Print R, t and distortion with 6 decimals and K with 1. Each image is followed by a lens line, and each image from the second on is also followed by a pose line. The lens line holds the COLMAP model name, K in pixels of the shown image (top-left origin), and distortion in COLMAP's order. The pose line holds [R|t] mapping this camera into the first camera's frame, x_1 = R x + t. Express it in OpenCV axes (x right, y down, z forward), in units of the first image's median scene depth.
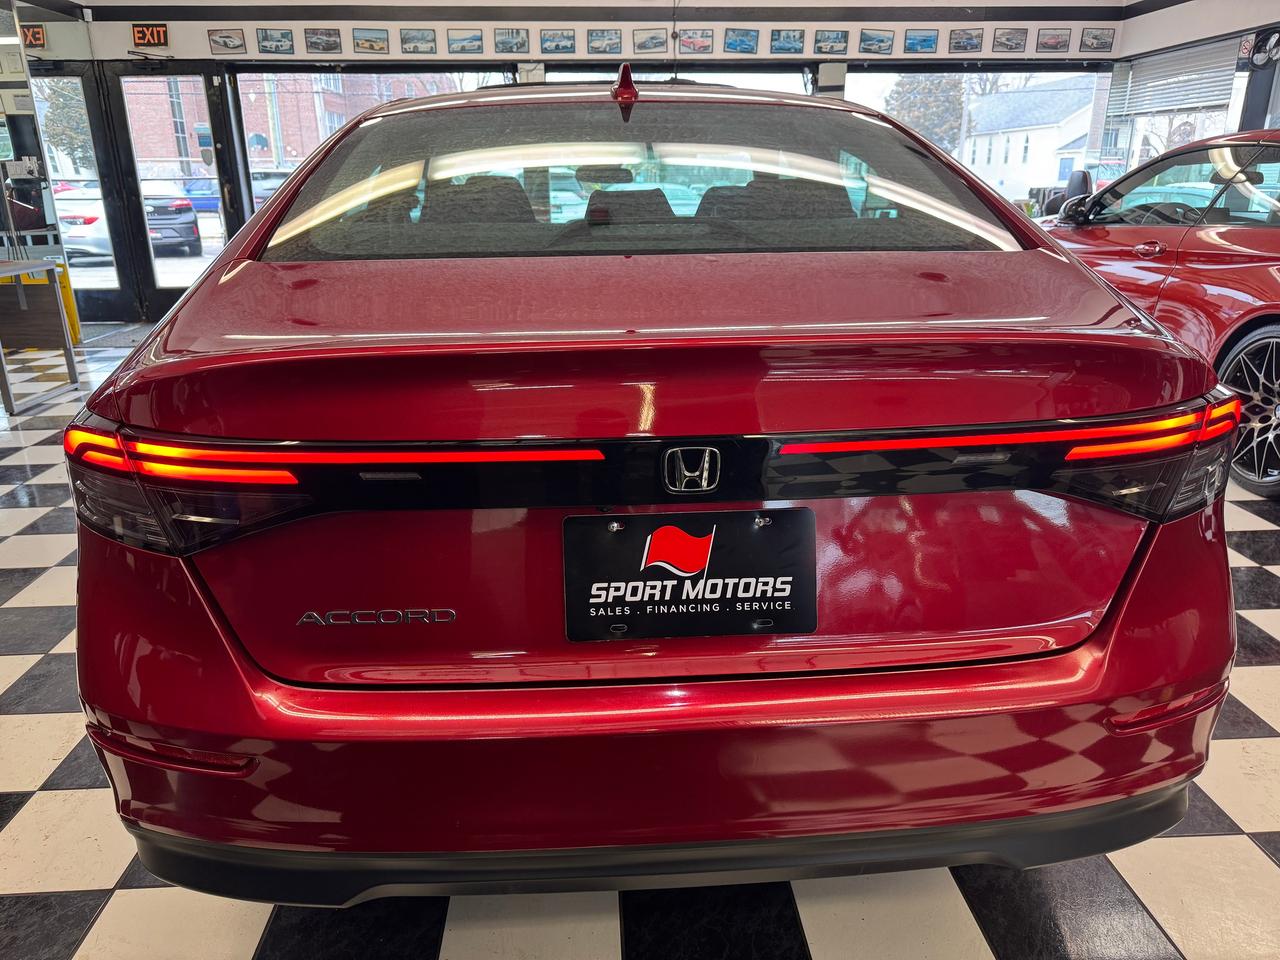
lens RADIAL K [[905.8, 0, 640.0], [0, 905.8, 480.0], [0, 0, 1]] dist [0.006957, 0.004630]
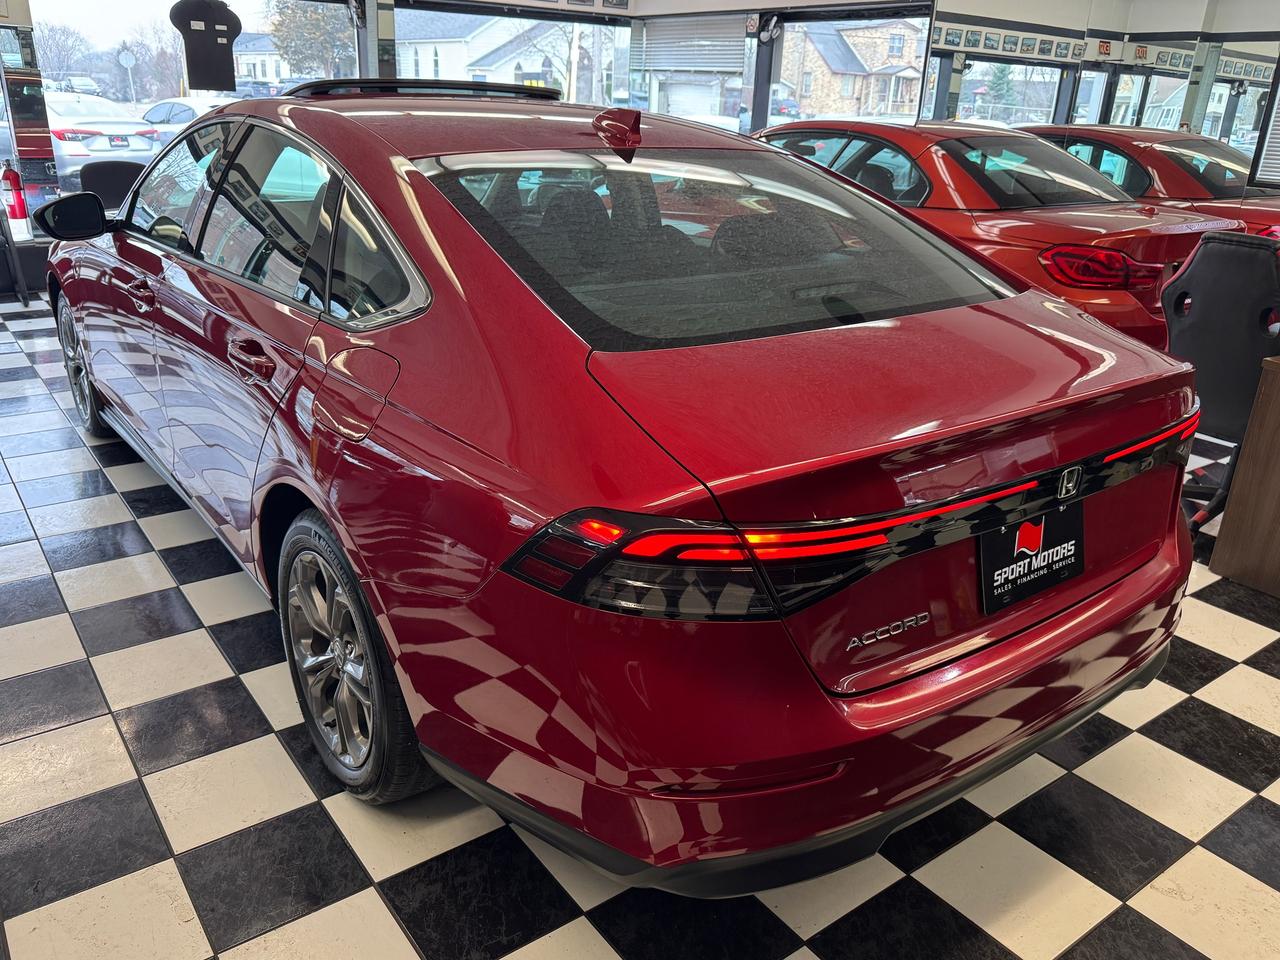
lens RADIAL K [[997.1, 0, 640.0], [0, 997.1, 480.0], [0, 0, 1]] dist [-0.007059, -0.003484]
pose [[0.837445, -0.160822, 0.522323, -0.213245], [0.131662, 0.986943, 0.092782, -0.039991], [-0.530425, -0.008929, 0.847685, -0.003183]]
